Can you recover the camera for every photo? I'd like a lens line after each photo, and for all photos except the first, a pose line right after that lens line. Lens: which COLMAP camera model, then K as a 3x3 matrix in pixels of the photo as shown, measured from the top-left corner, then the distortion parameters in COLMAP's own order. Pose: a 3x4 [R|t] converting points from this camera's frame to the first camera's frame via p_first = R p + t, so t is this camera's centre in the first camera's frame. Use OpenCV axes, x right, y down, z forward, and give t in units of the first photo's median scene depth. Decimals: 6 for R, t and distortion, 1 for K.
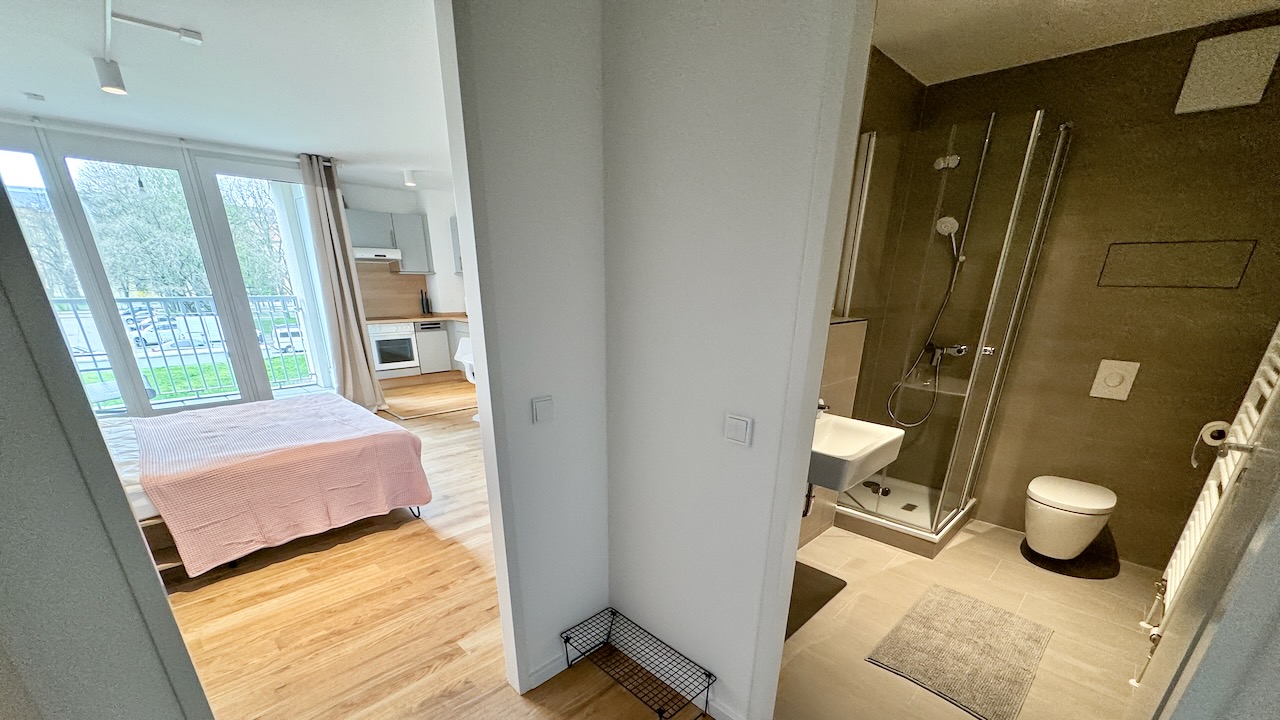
lens RADIAL K [[506.8, 0, 642.7], [0, 506.8, 478.1], [0, 0, 1]] dist [0.000800, 0.000123]
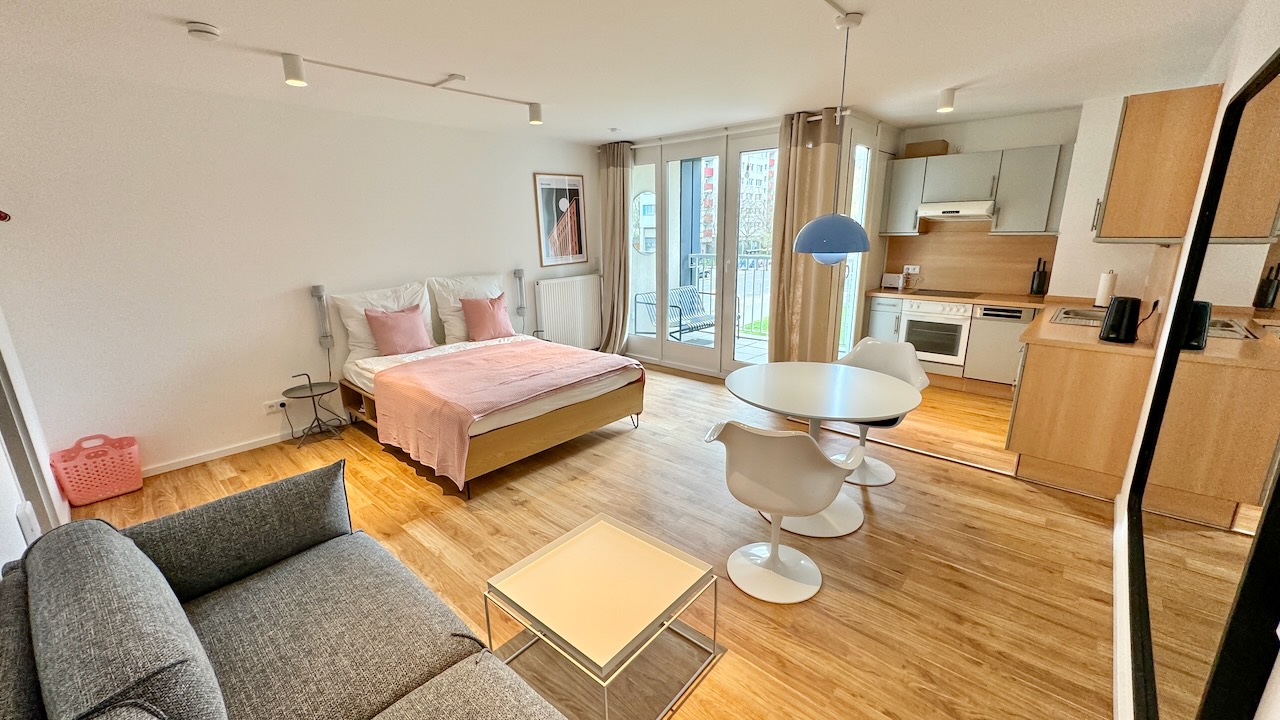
lens RADIAL K [[504.5, 0, 640.0], [0, 504.5, 360.0], [0, 0, 1]] dist [-0.000324, -0.000025]
pose [[0.062693, 0.244819, -0.967540, 0.578824], [-0.349835, 0.913330, 0.208434, -0.683794], [0.934711, 0.325412, 0.142906, 1.561627]]
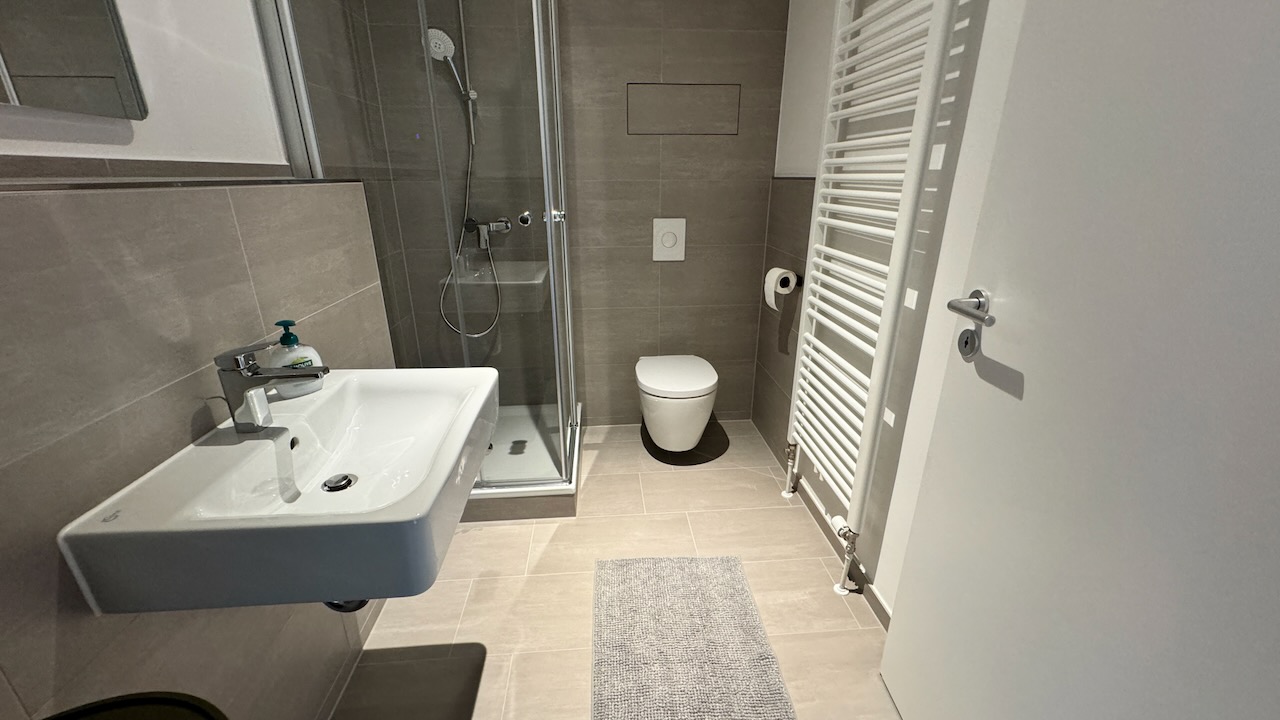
lens RADIAL K [[504.5, 0, 640.0], [0, 504.5, 360.0], [0, 0, 1]] dist [-0.000324, -0.000025]
pose [[0.650602, -0.273084, 0.708620, 0.188567], [0.289835, 0.951766, 0.100682, -0.088852], [-0.701935, 0.139879, 0.698370, 0.409028]]
